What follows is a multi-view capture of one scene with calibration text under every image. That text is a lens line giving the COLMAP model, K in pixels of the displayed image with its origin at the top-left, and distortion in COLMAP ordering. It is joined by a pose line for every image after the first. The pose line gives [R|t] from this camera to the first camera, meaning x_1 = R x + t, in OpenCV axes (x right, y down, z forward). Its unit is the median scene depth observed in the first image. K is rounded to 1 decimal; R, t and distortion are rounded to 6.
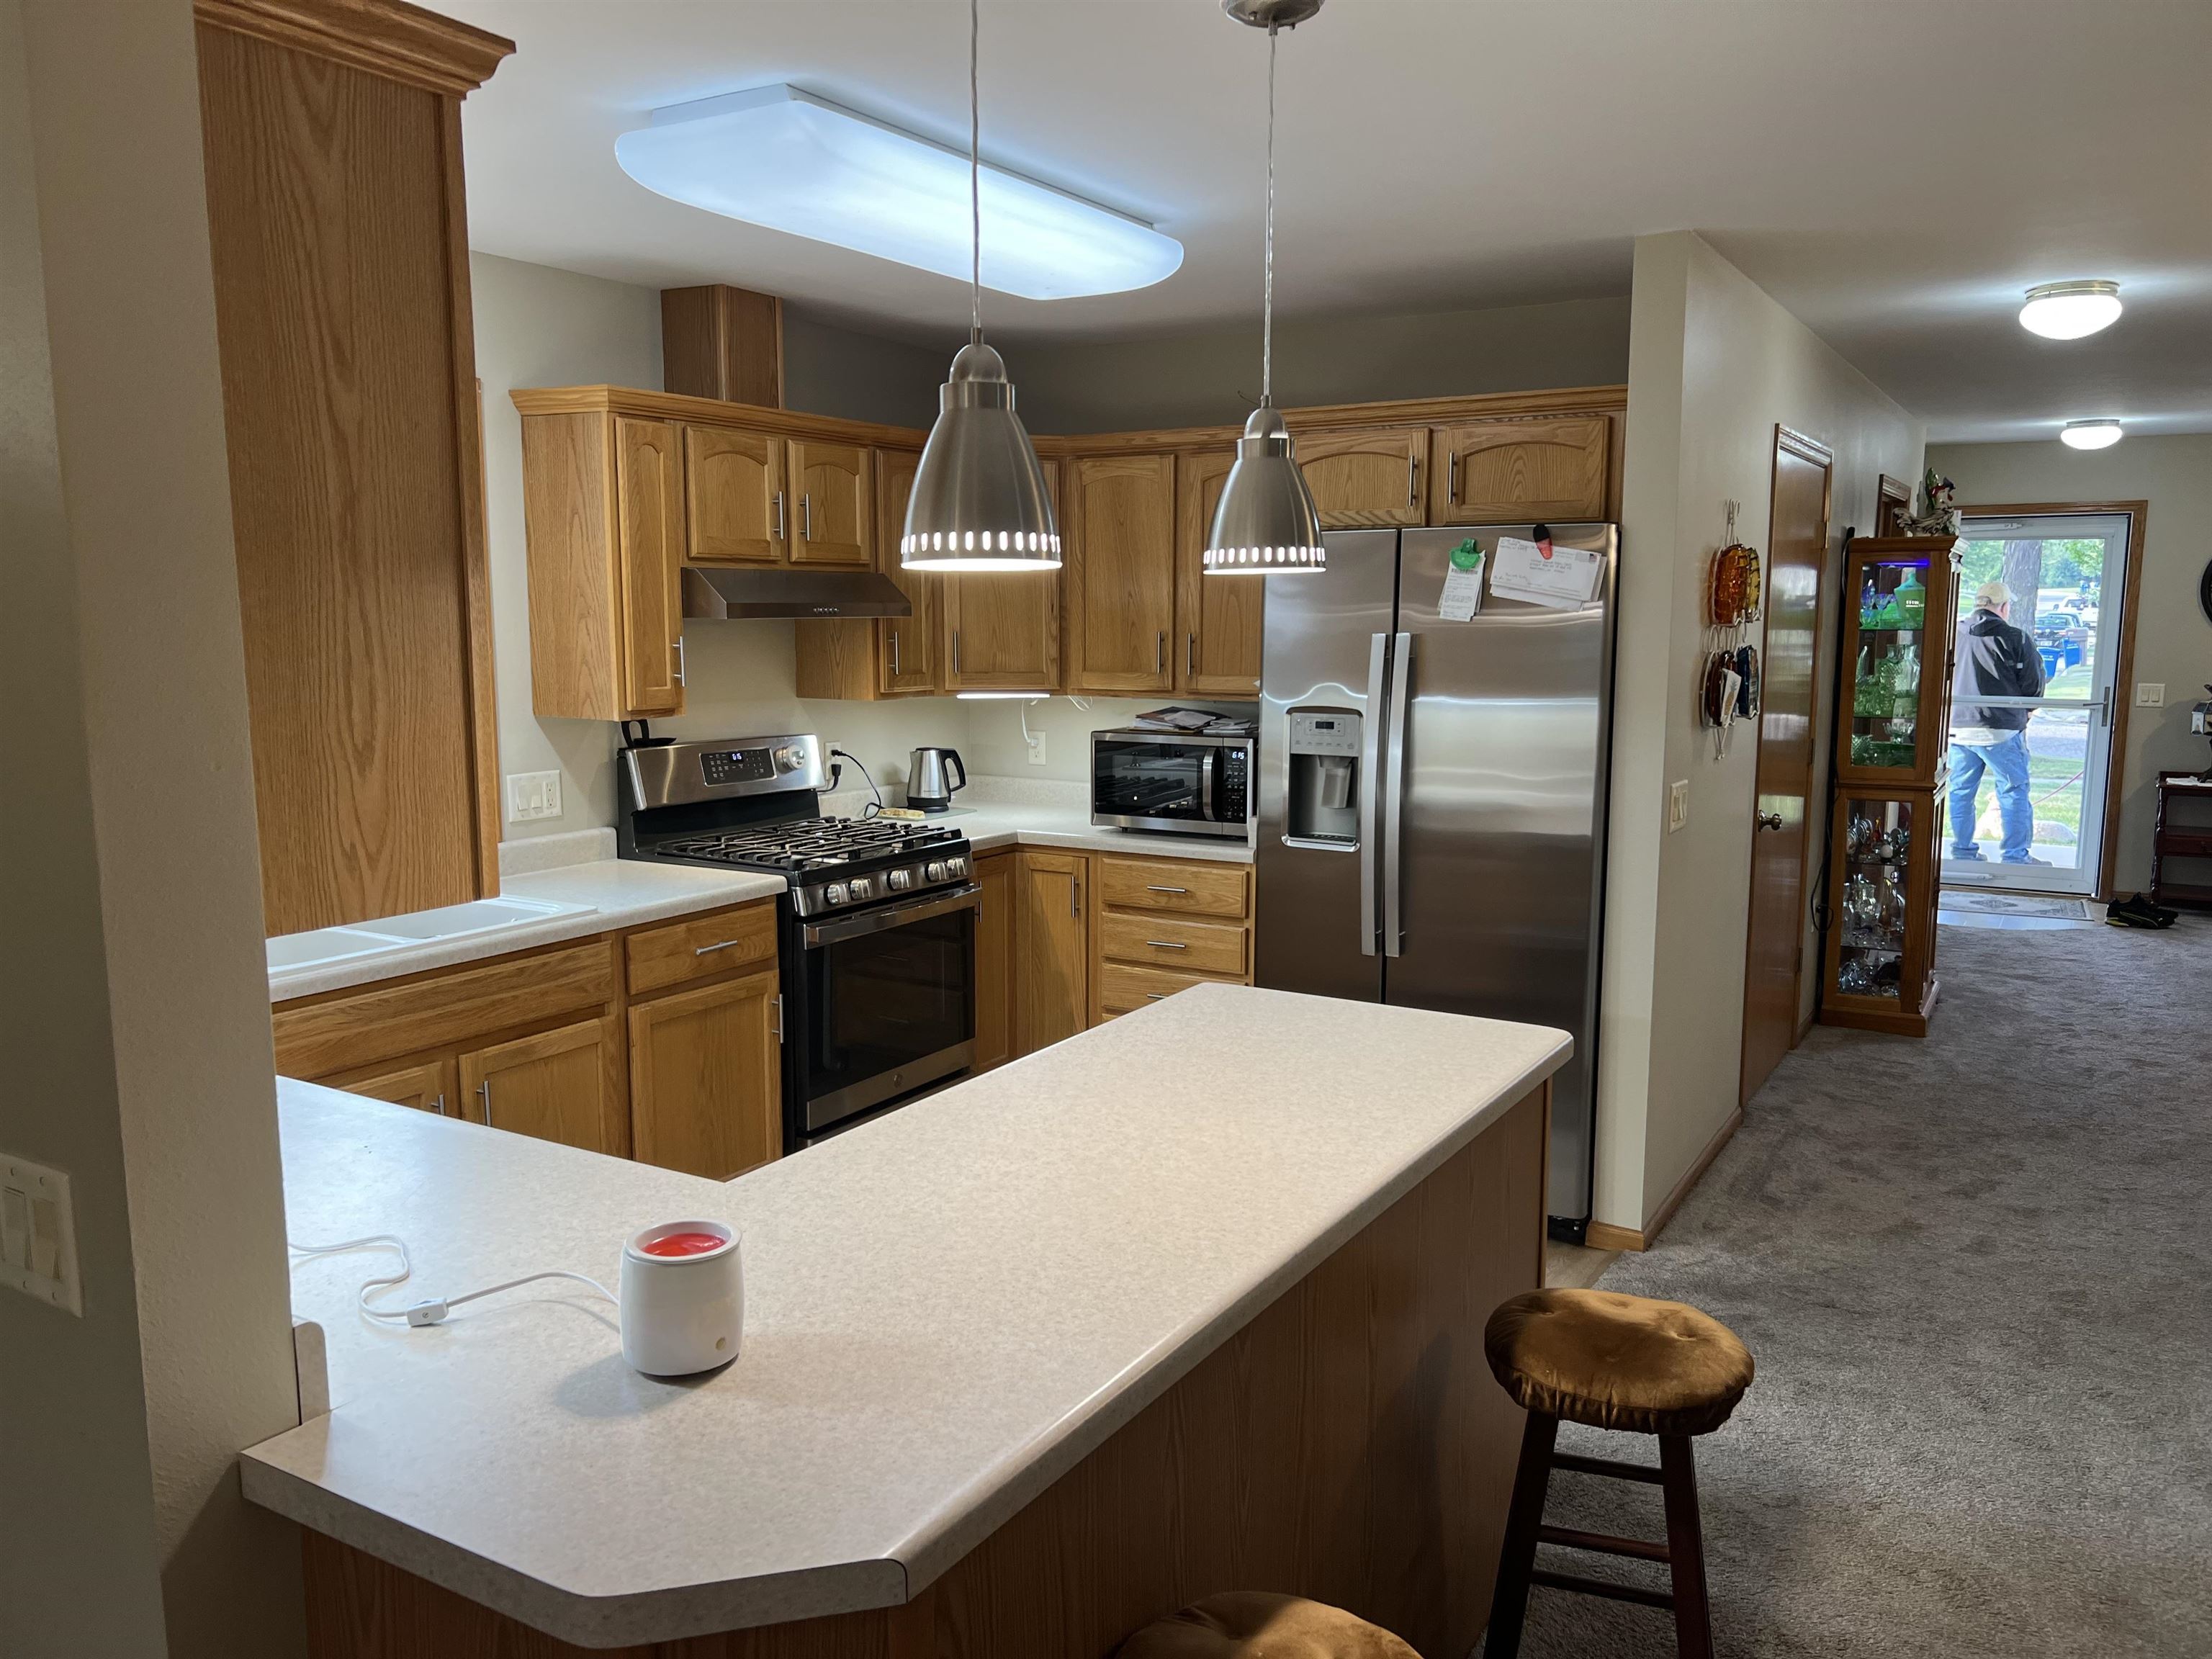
lens RADIAL K [[1671.7, 0, 1108.9], [0, 1671.7, 836.5], [0, 0, 1]] dist [0.052305, -0.051303]
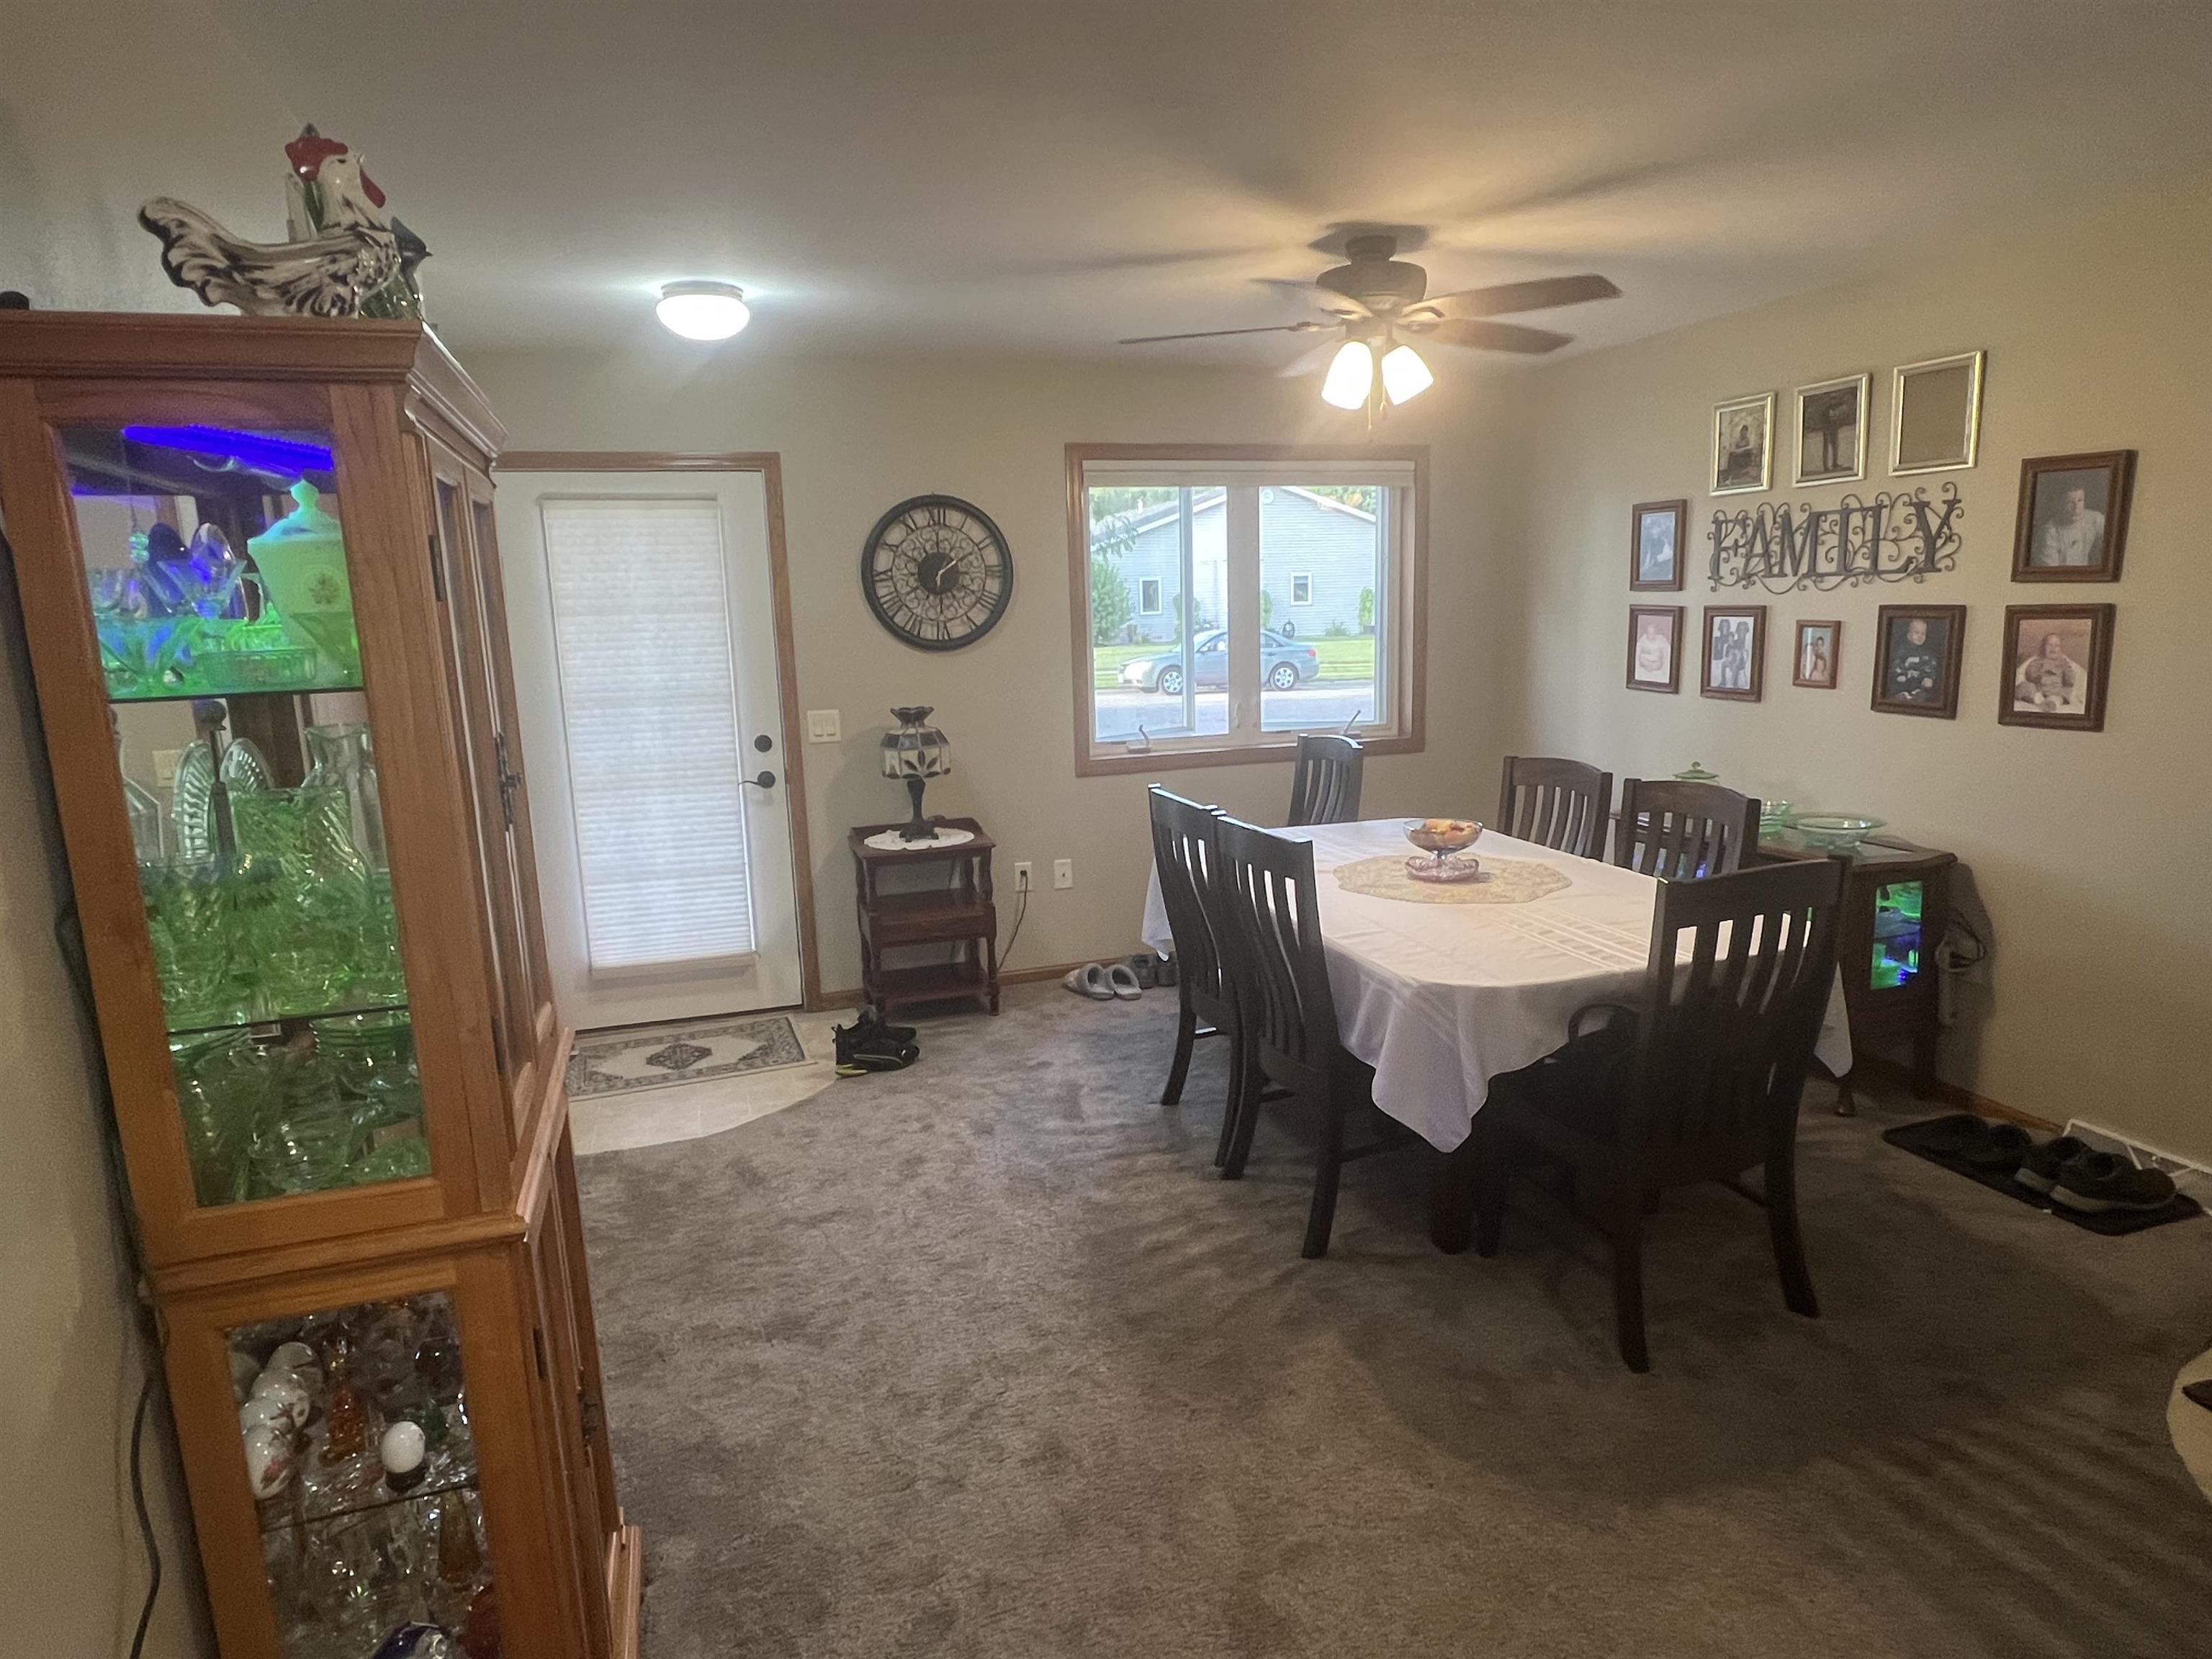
lens RADIAL K [[1307.0, 0, 1111.9], [0, 1307.0, 841.9], [0, 0, 1]] dist [0.002833, -0.002233]
pose [[0.646789, -0.171286, 0.743185, 0.276960], [0.147248, 0.984165, 0.098677, -0.072613], [-0.748319, 0.045609, 0.661769, 0.549700]]
